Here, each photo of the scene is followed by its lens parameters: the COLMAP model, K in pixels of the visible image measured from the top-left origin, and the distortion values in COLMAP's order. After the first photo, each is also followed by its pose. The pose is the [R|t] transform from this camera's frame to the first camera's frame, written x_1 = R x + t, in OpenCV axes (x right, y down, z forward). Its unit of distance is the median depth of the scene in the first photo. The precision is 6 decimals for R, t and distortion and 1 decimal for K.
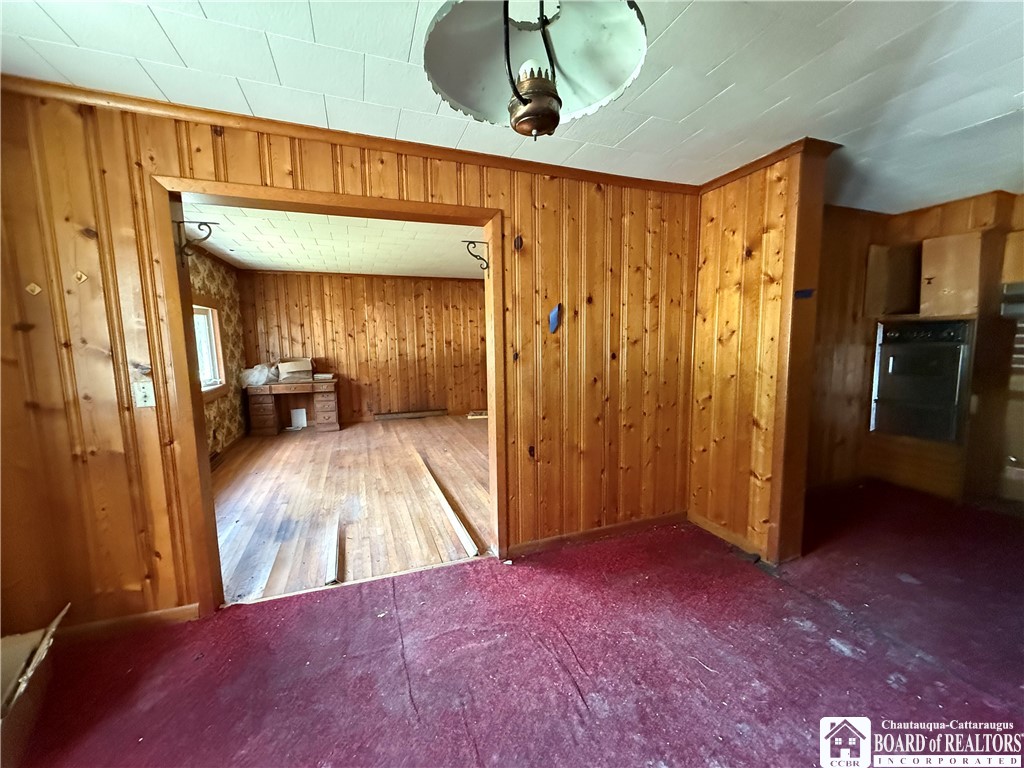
lens RADIAL K [[407.5, 0, 511.4], [0, 407.5, 384.9], [0, 0, 1]] dist [-0.000687, 0.000342]
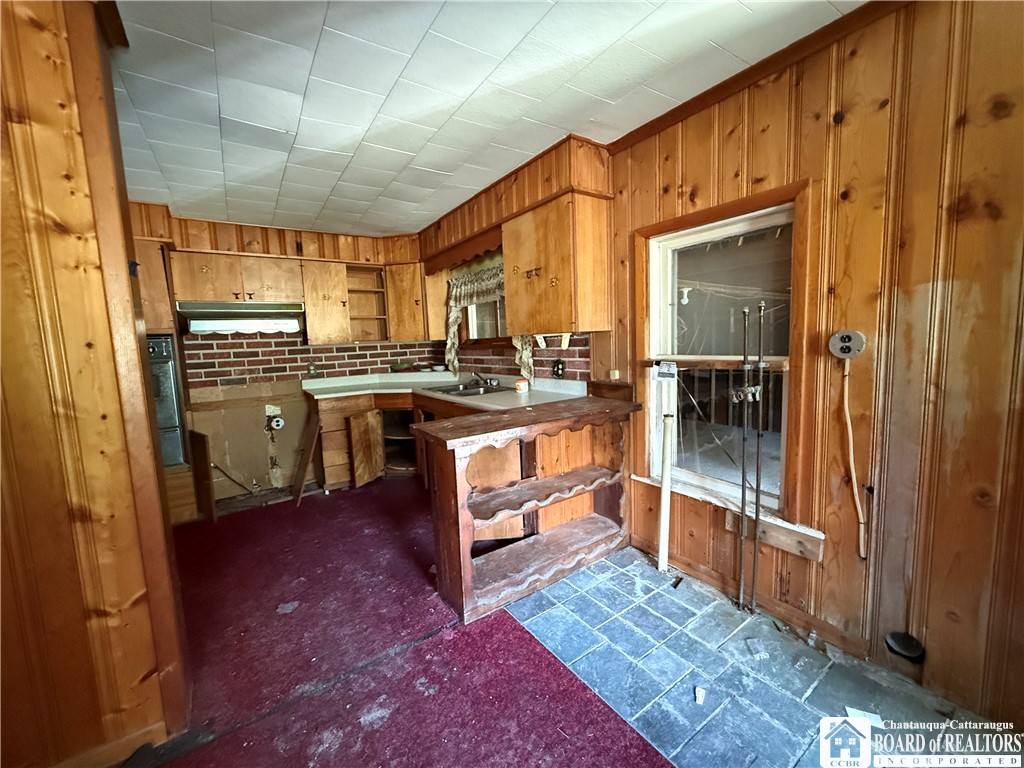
lens RADIAL K [[407.5, 0, 510.1], [0, 407.5, 385.0], [0, 0, 1]] dist [-0.000687, 0.000342]
pose [[-0.230566, -0.076865, 0.970016, 0.005927], [0.151800, 0.981829, 0.113883, -0.026540], [-0.961143, 0.173506, -0.214708, 0.397792]]
